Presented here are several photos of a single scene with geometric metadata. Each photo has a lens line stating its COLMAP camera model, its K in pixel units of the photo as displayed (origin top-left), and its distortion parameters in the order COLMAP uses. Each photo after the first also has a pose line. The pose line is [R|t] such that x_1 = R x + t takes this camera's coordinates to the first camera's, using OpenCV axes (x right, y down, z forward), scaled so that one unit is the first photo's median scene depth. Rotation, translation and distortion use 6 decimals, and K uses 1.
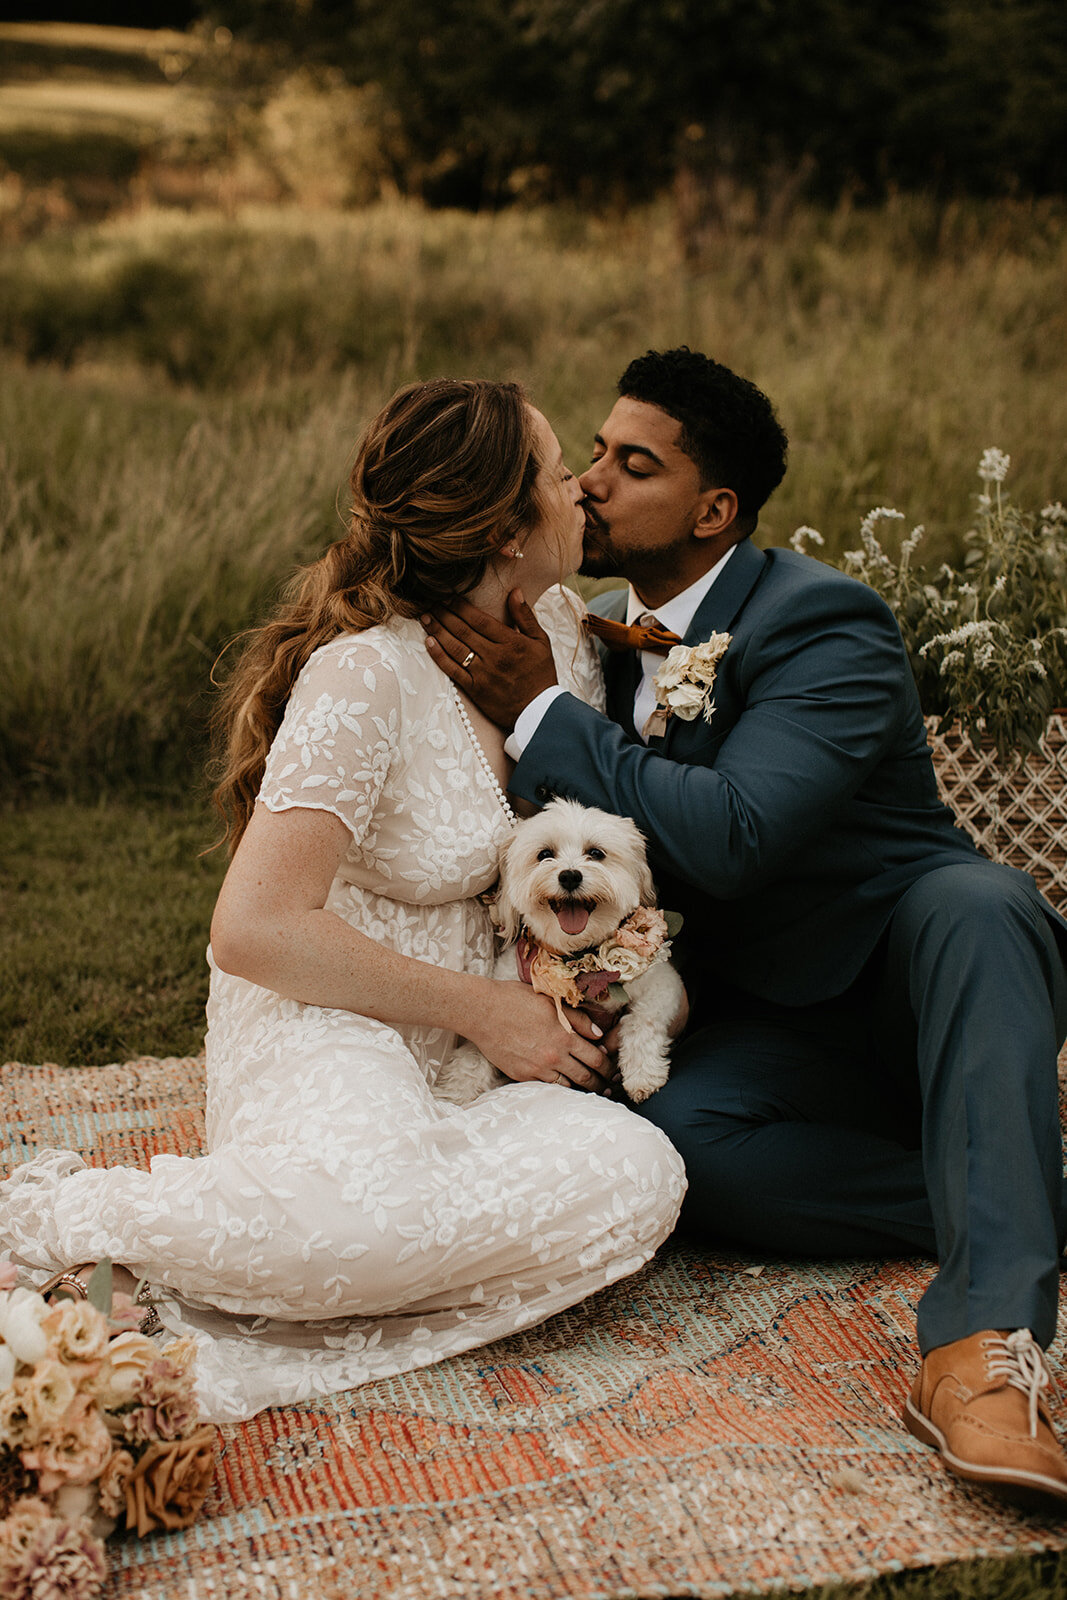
lens RADIAL K [[2242.5, 0, 533.6], [0, 2242.5, 850.3], [0, 0, 1]] dist [0.027933, 0.006438]
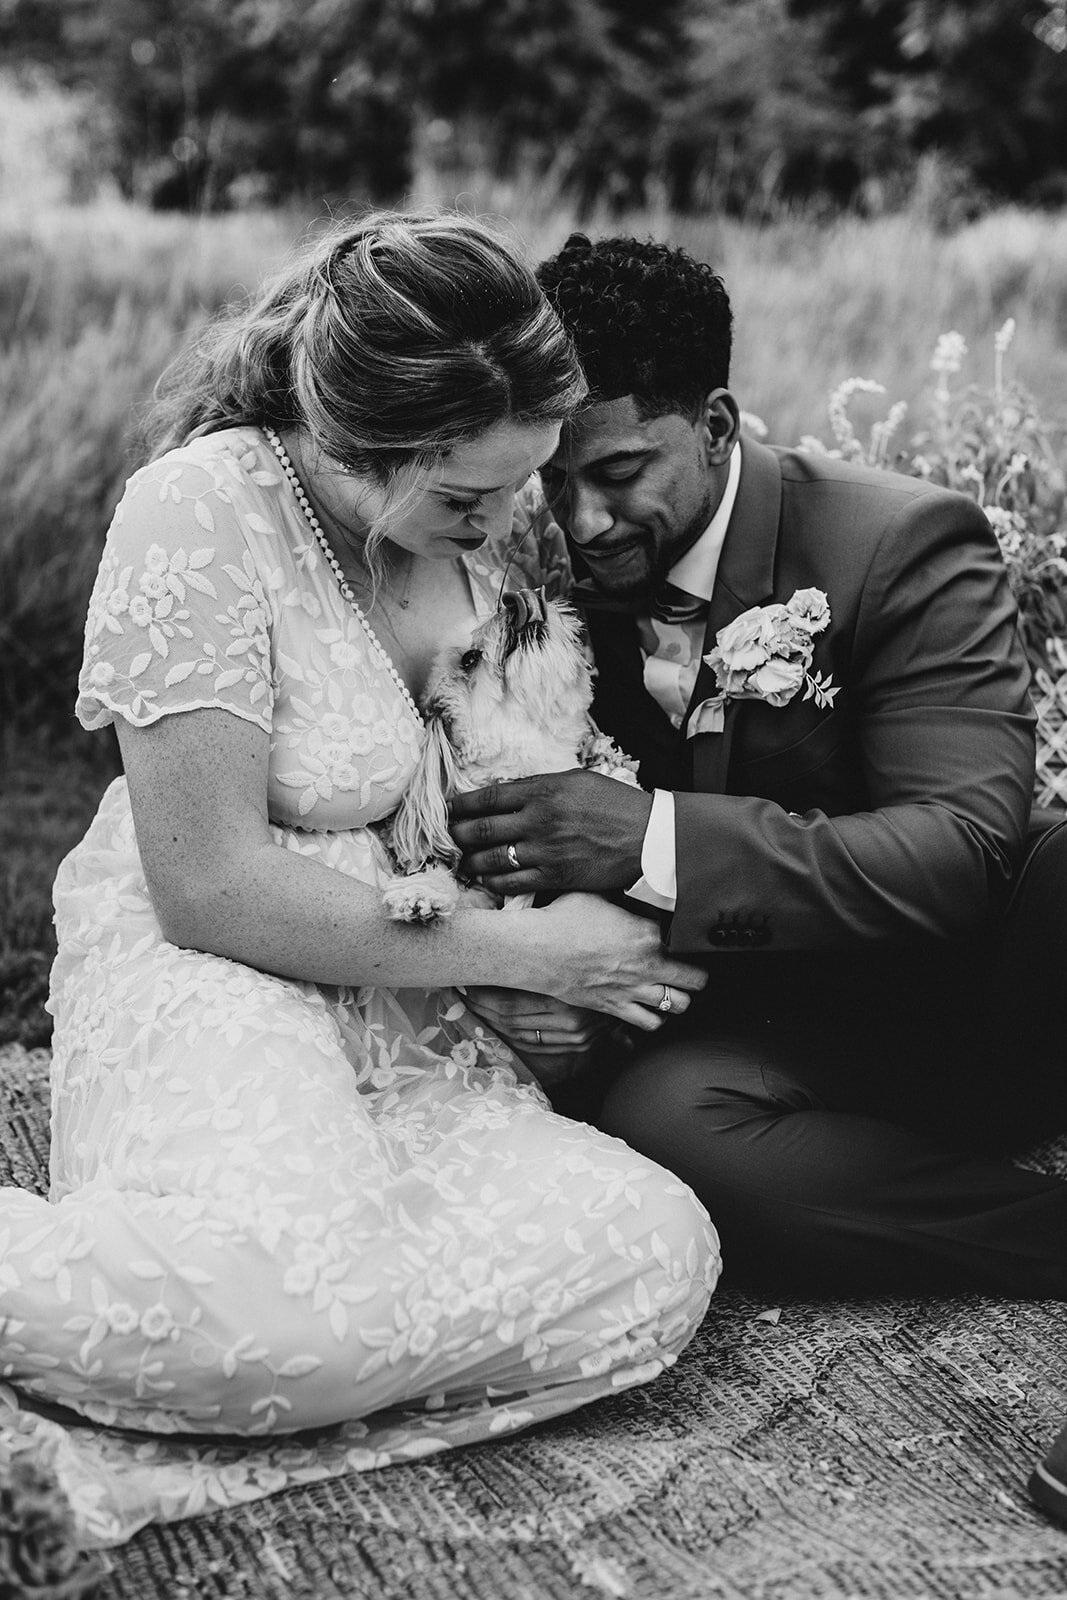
lens RADIAL K [[2332.0, 0, 533.5], [0, 2332.0, 800.0], [0, 0, 1]] dist [0.027392, -0.032540]
pose [[0.992576, 0.003423, 0.121578, -0.091325], [0.001395, 0.999218, -0.039519, 0.048172], [-0.121618, 0.039395, 0.991795, 0.243134]]
